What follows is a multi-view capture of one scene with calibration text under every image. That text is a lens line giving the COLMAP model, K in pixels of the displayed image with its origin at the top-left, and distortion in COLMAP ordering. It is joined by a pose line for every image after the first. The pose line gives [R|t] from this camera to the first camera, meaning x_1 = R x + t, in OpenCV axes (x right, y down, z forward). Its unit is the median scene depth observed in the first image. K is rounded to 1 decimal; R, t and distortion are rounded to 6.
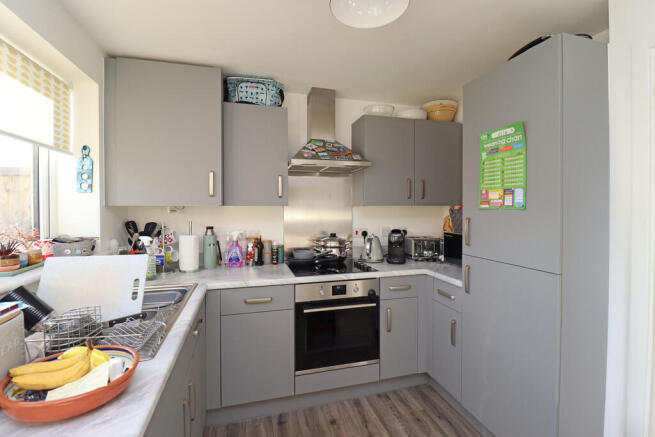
lens RADIAL K [[303.7, 0, 328.1], [0, 303.7, 209.2], [0, 0, 1]] dist [-0.002731, -0.001359]
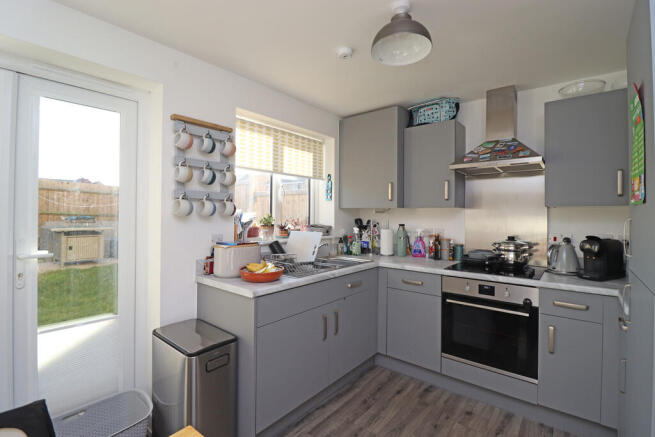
lens RADIAL K [[303.7, 0, 328.1], [0, 303.7, 209.2], [0, 0, 1]] dist [-0.002731, -0.001359]
pose [[0.567208, -0.009409, -0.823521, 0.553893], [-0.014871, 0.999655, -0.021663, 0.028475], [0.823440, 0.024534, 0.566873, -0.004512]]
